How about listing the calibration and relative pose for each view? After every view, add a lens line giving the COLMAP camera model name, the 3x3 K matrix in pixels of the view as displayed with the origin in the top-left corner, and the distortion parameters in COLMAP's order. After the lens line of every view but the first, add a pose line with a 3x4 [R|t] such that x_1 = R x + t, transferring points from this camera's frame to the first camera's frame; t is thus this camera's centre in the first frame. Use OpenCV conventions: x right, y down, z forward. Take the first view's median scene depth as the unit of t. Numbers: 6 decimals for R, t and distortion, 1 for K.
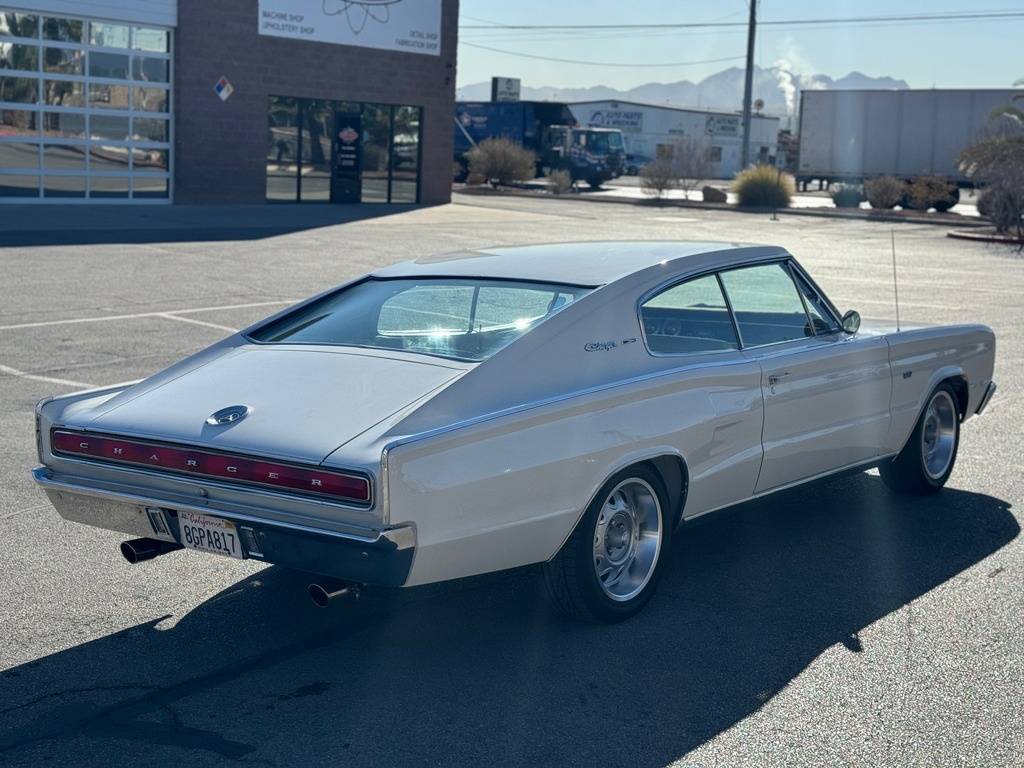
lens RADIAL K [[1419.2, 0, 508.8], [0, 1419.2, 390.1], [0, 0, 1]] dist [0.207981, -0.379327]
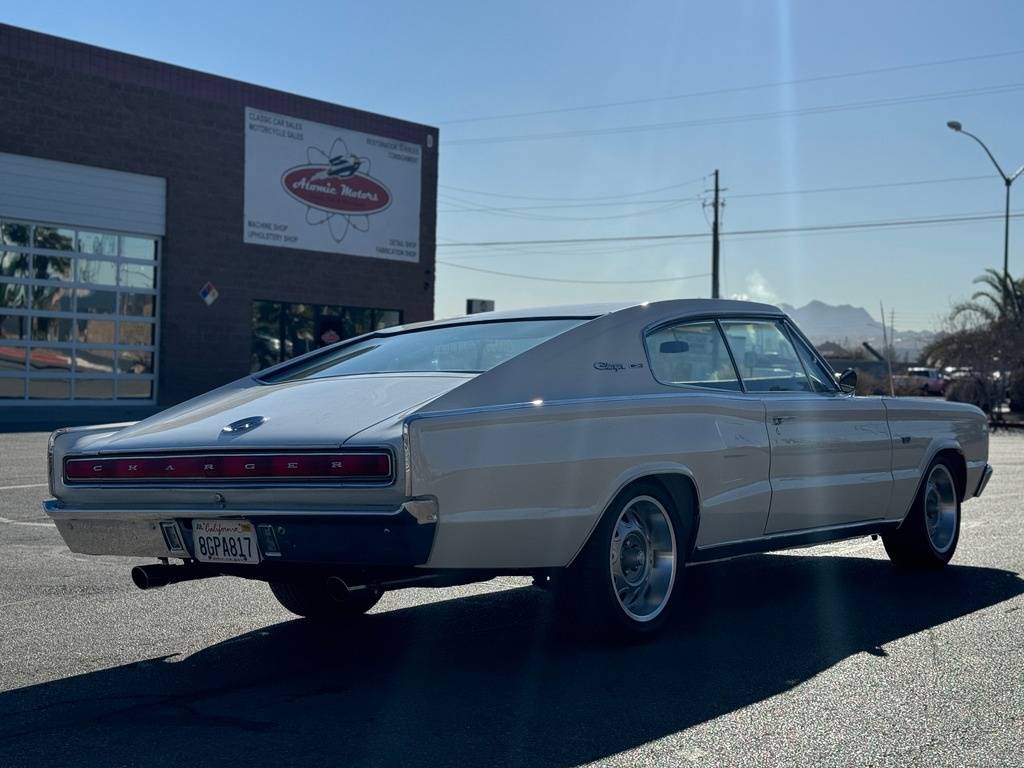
lens RADIAL K [[1419.2, 0, 508.8], [0, 1419.2, 390.1], [0, 0, 1]] dist [0.207981, -0.379327]
pose [[0.999576, -0.022715, 0.018238, -0.017998], [0.025332, 0.986916, -0.159235, 0.101521], [-0.014382, 0.159629, 0.987072, 0.001430]]
